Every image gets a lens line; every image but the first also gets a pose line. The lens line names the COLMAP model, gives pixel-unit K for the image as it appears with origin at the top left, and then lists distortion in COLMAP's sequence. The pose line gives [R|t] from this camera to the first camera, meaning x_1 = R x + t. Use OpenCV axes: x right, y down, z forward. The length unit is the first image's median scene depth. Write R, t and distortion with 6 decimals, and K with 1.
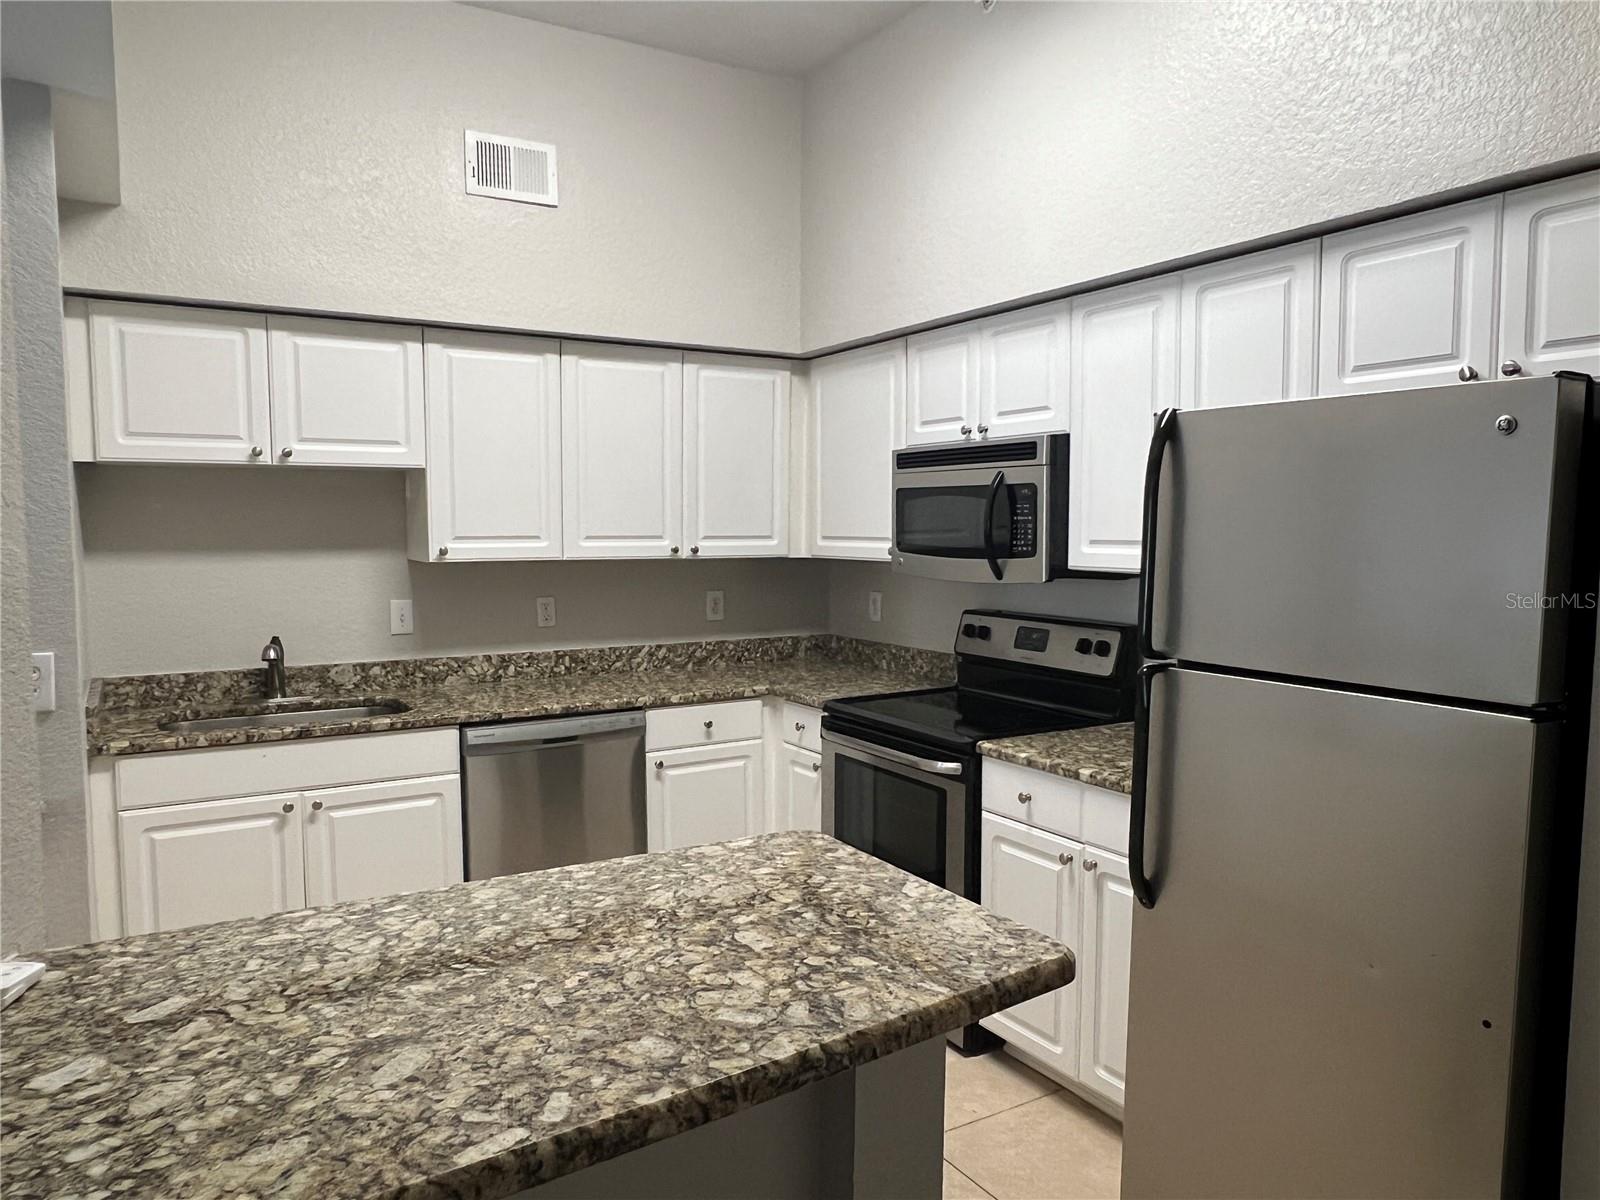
lens RADIAL K [[1131.9, 0, 789.3], [0, 1131.9, 608.7], [0, 0, 1]] dist [0.005367, -0.008033]
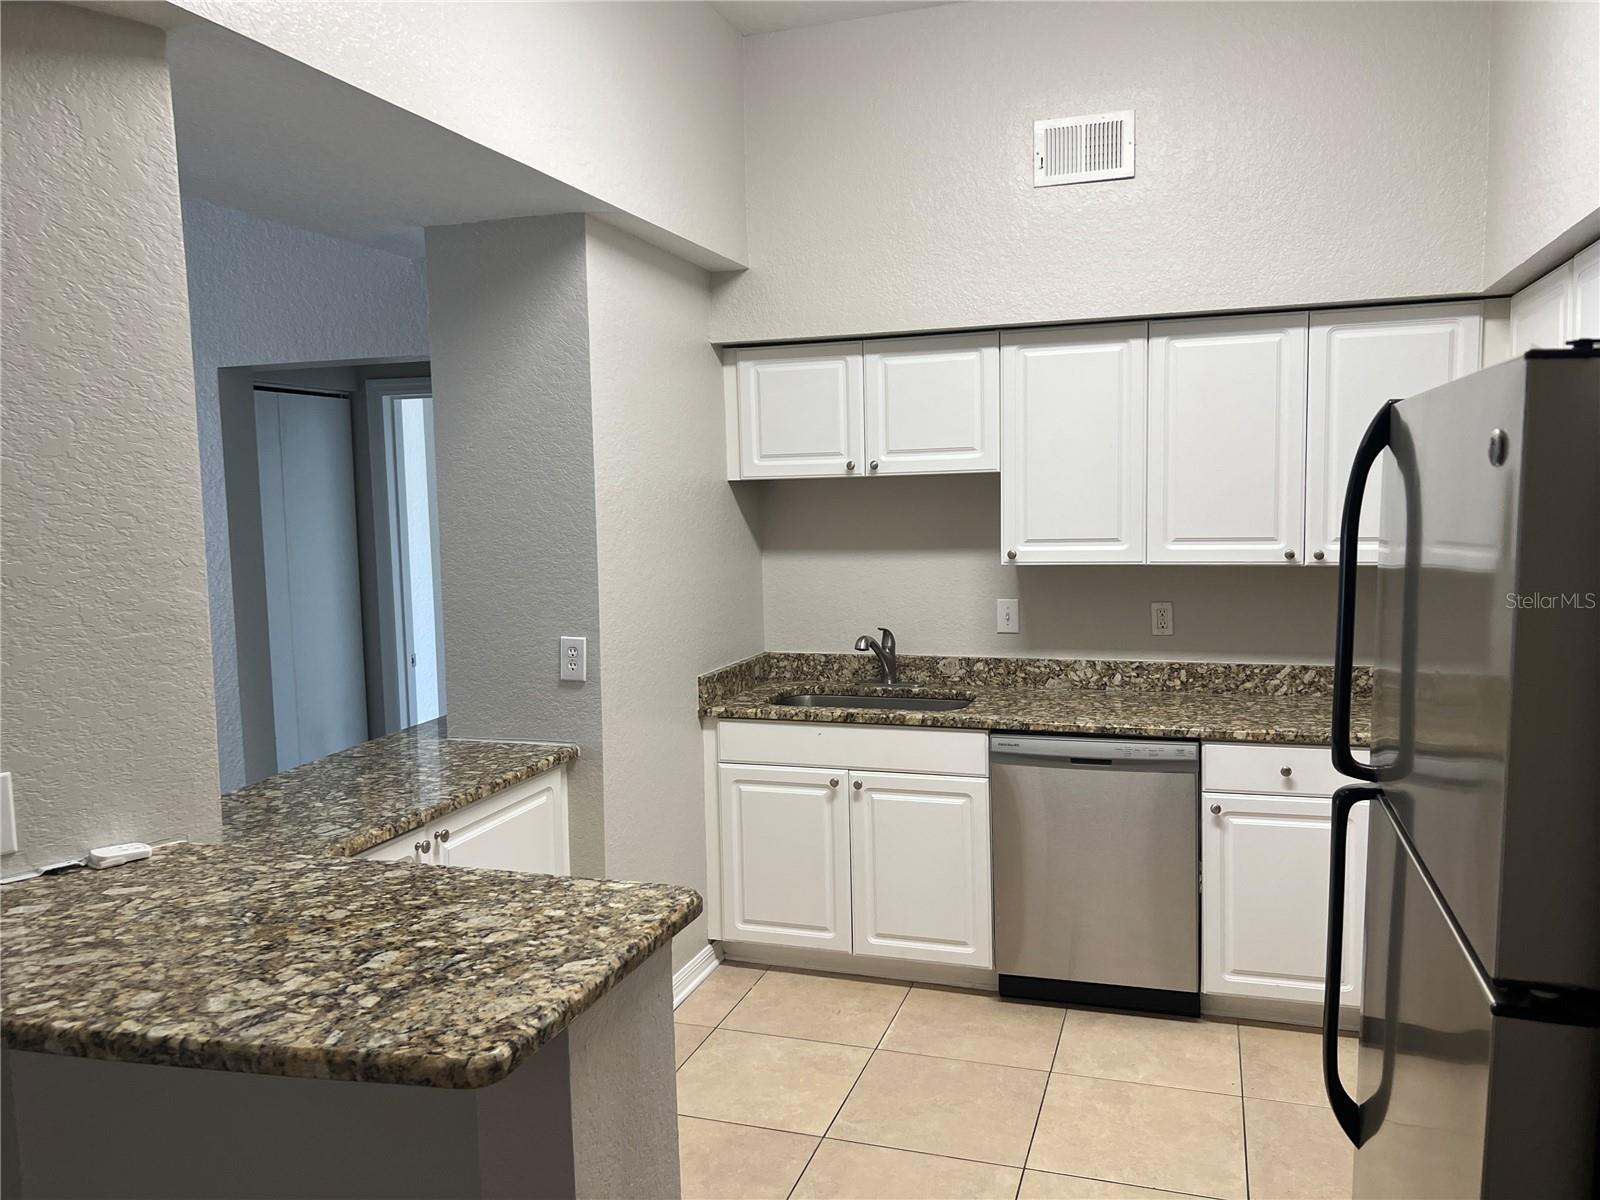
lens RADIAL K [[1199.7, 0, 793.8], [0, 1199.7, 602.3], [0, 0, 1]] dist [0.051791, -0.050968]
pose [[0.649330, 0.055208, -0.758500, 0.429240], [-0.036865, 0.998474, 0.041115, -0.051793], [0.759613, 0.001265, 0.650374, 0.188643]]
